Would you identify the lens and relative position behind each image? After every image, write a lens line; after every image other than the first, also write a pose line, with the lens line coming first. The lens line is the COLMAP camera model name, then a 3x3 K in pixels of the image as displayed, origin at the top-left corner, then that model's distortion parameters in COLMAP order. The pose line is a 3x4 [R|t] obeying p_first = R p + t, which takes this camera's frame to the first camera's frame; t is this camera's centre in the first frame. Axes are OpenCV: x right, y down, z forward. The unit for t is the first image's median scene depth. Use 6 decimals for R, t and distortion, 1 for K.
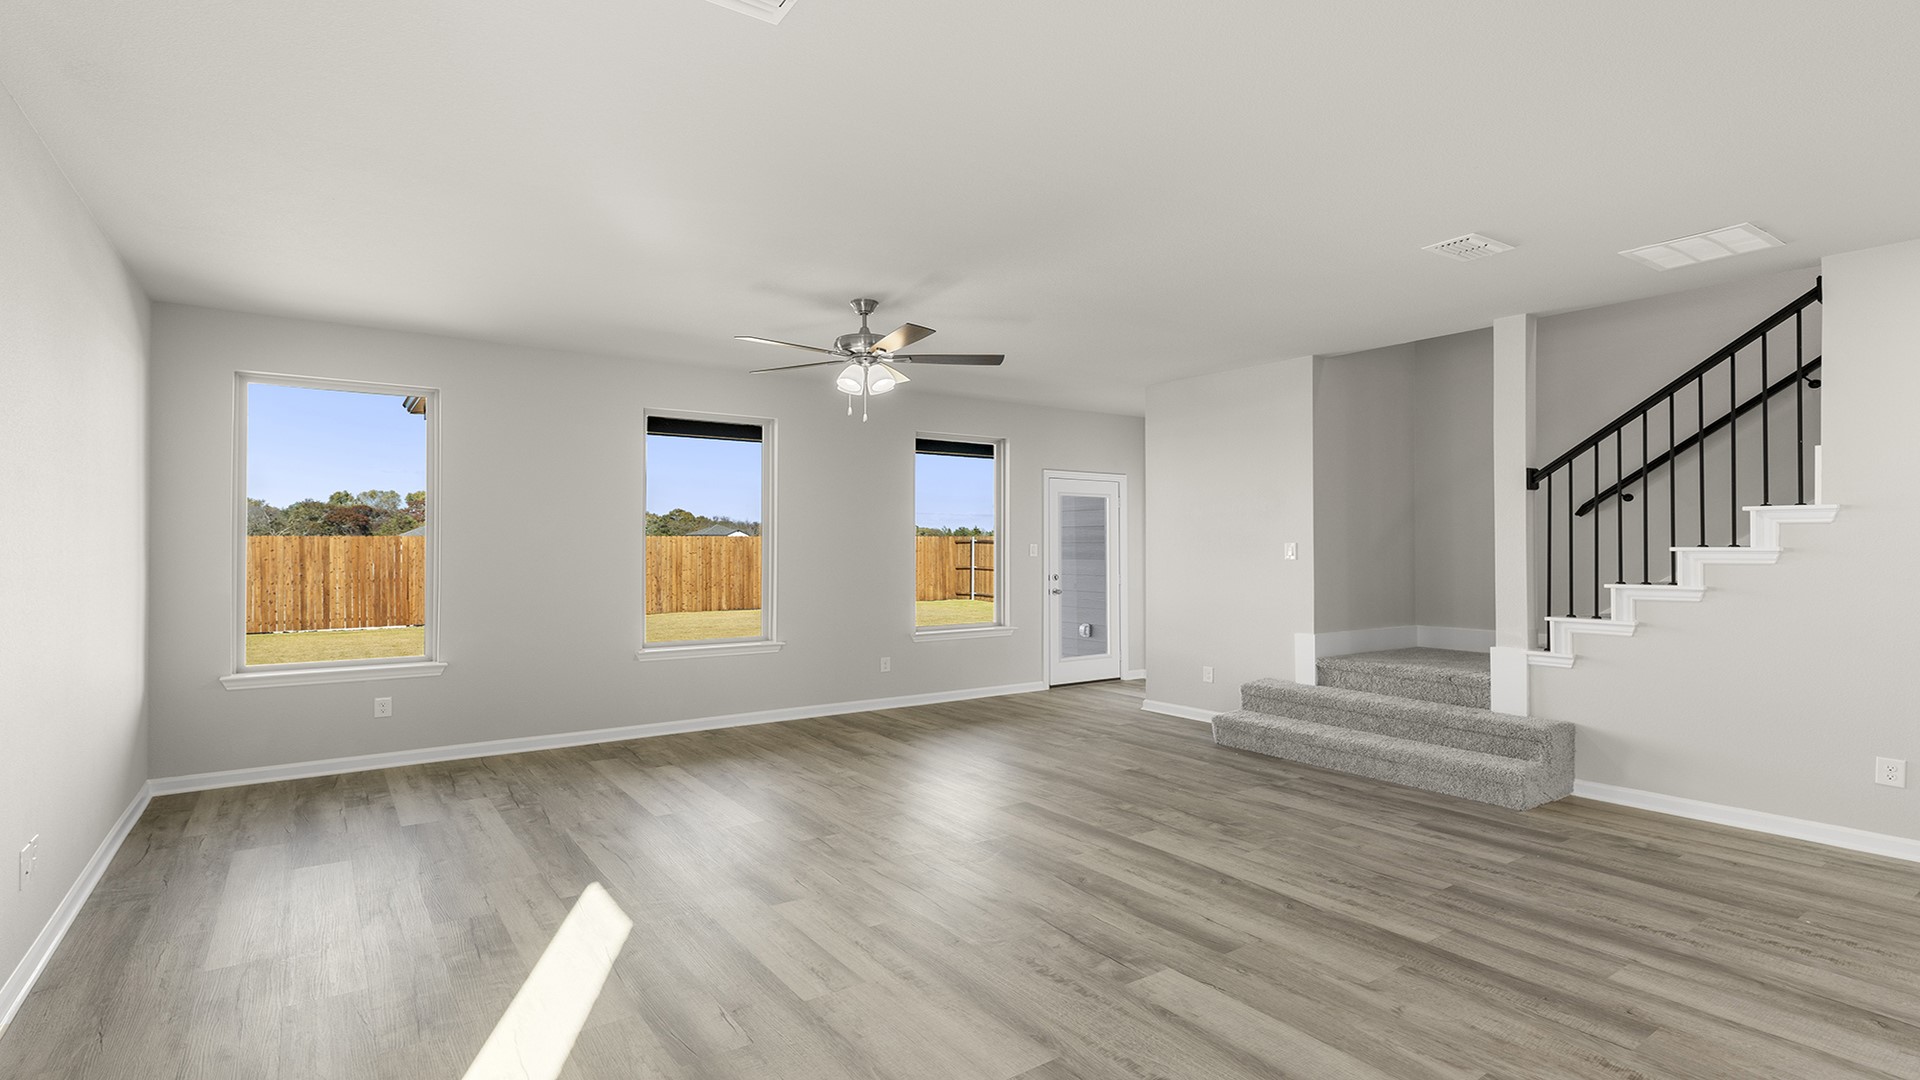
lens RADIAL K [[904.8, 0, 962.8], [0, 904.8, 519.5], [0, 0, 1]] dist [-0.001971, -0.000141]
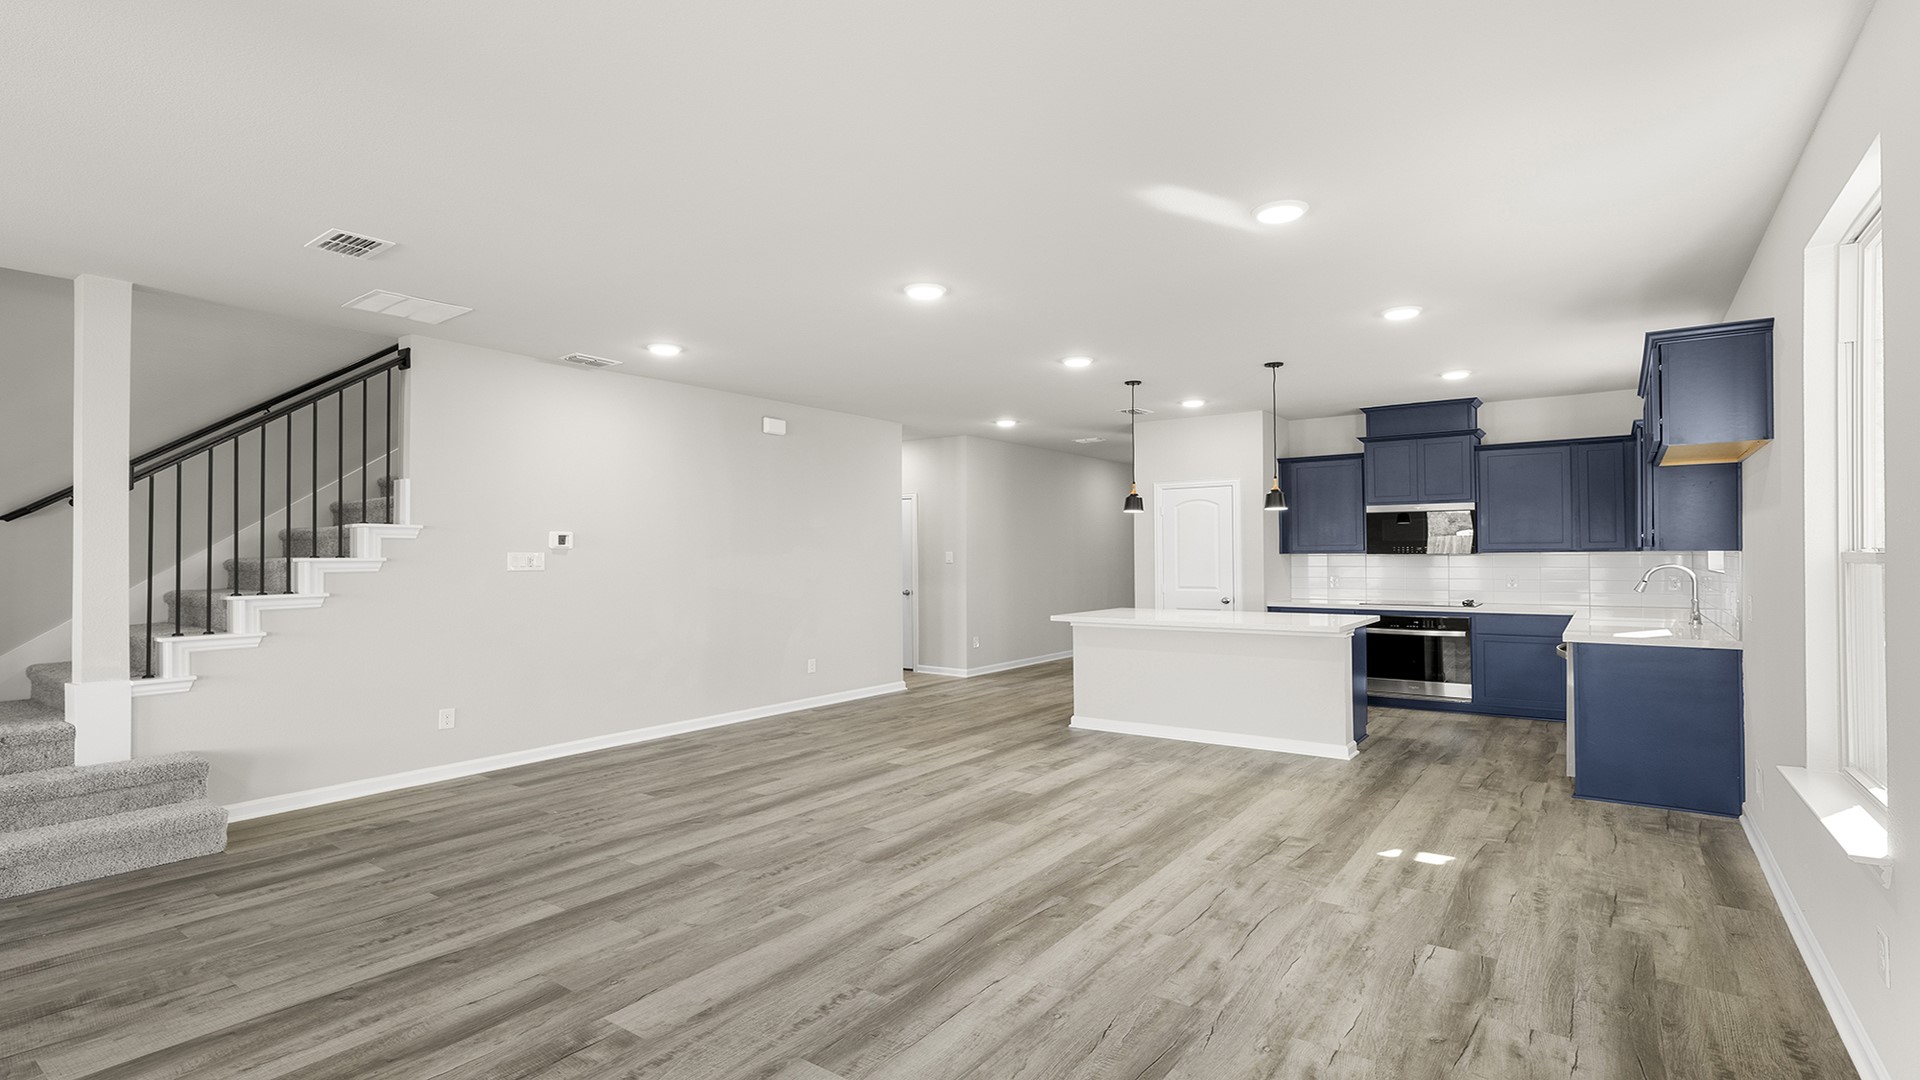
lens RADIAL K [[904.8, 0, 962.8], [0, 904.8, 519.5], [0, 0, 1]] dist [-0.001971, -0.000141]
pose [[-0.323451, 0.039938, 0.945402, -0.602943], [-0.024510, 0.998420, -0.050564, 0.025093], [-0.945927, -0.039527, -0.321961, 0.760764]]
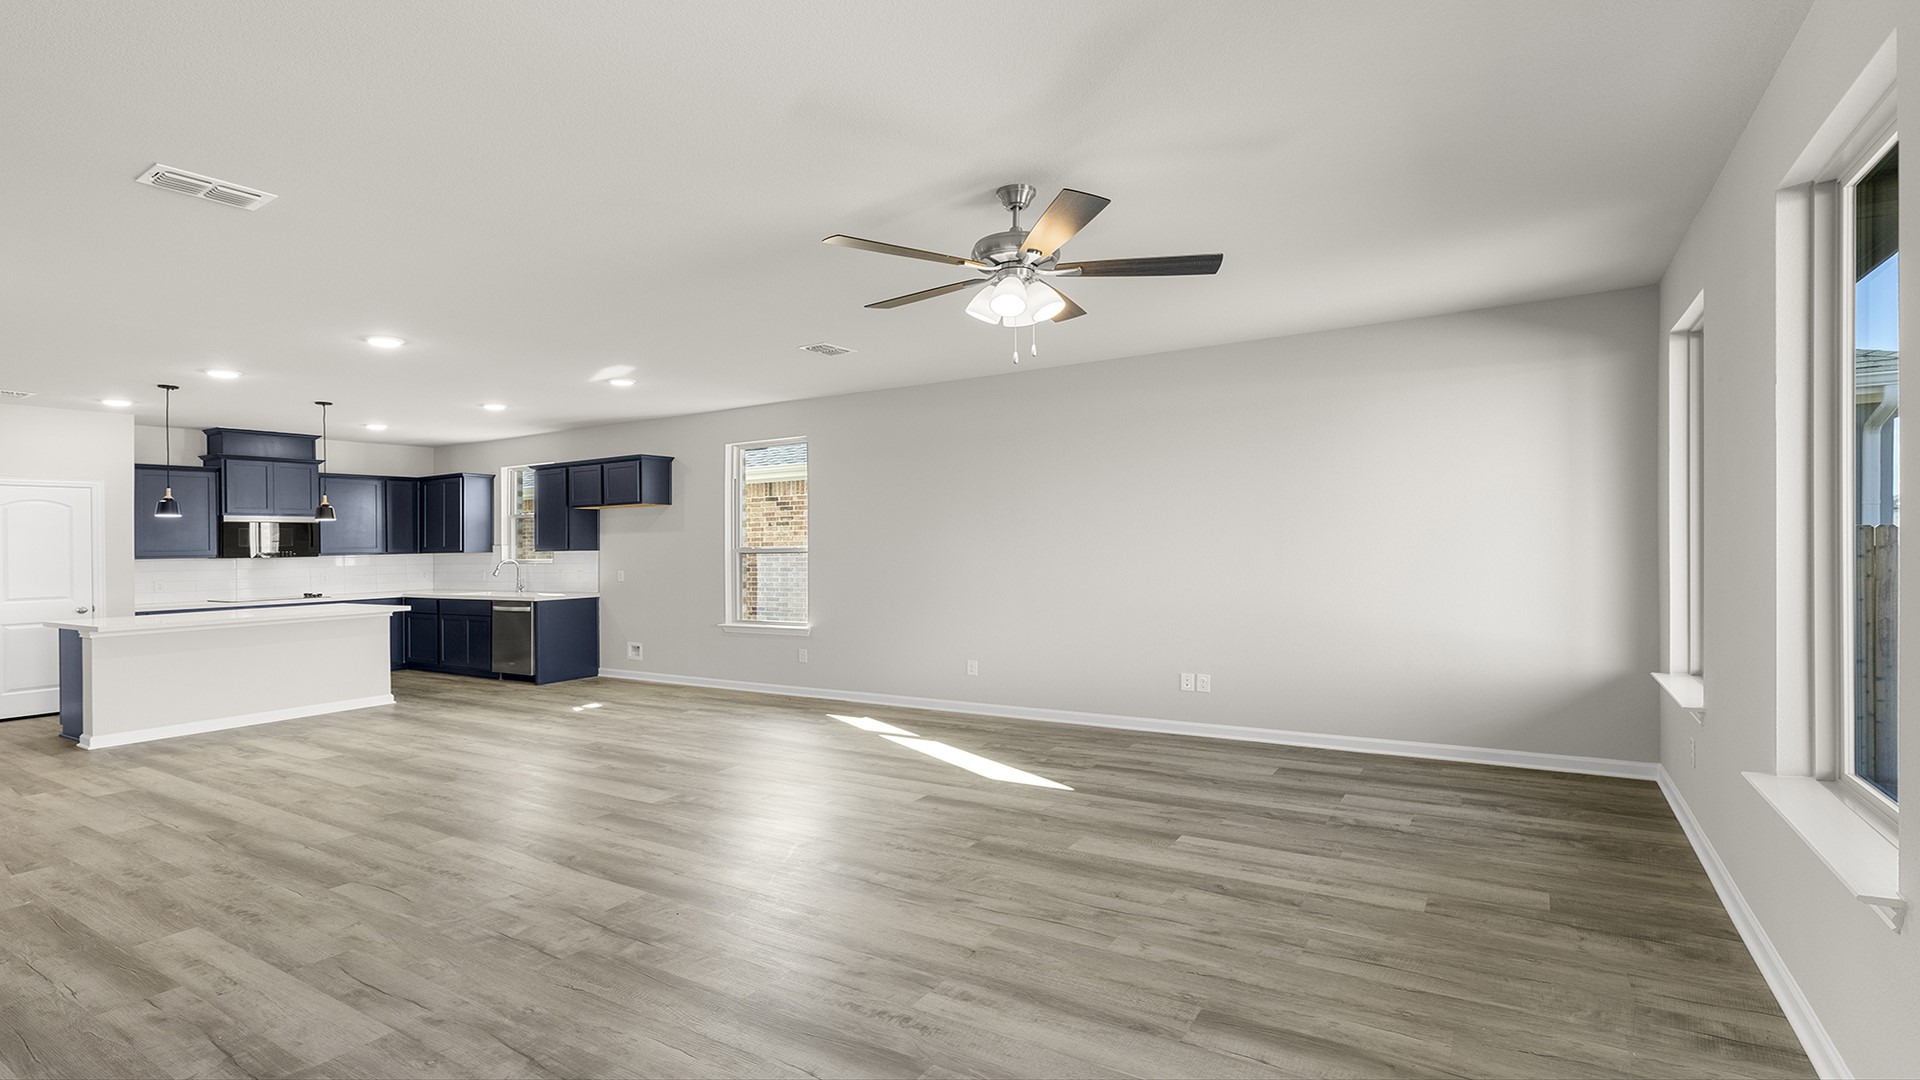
lens RADIAL K [[904.8, 0, 962.8], [0, 904.8, 519.5], [0, 0, 1]] dist [-0.001971, -0.000141]
pose [[-0.920566, 0.006549, -0.390532, 0.272861], [0.029937, 0.998101, -0.053829, 0.062781], [0.389438, -0.061244, -0.919014, 2.189392]]
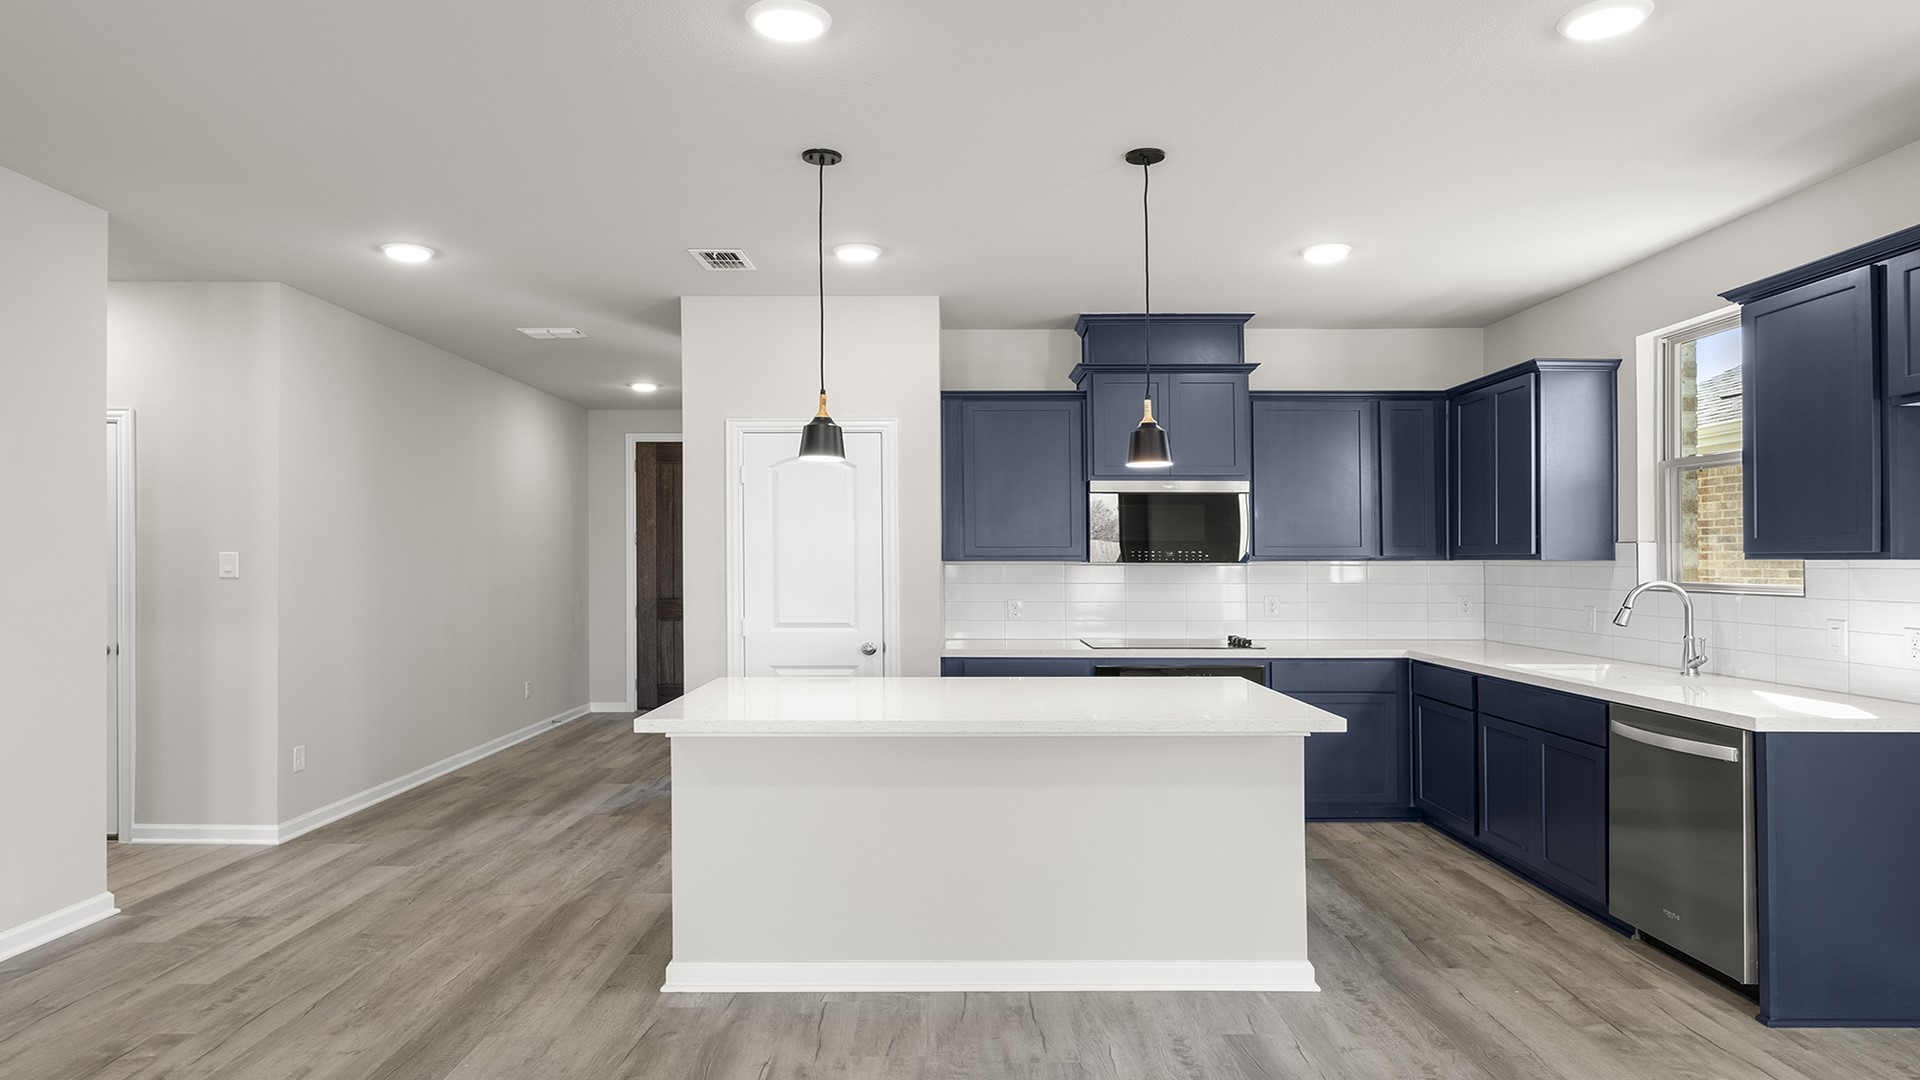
lens RADIAL K [[1129.4, 0, 955.2], [0, 1129.4, 548.1], [0, 0, 1]] dist [-0.022377, 0.000251]
pose [[-0.816894, 0.006501, 0.576751, 0.393584], [-0.016789, 0.999245, -0.035044, 0.014620], [-0.576543, -0.038311, -0.816168, 0.555856]]
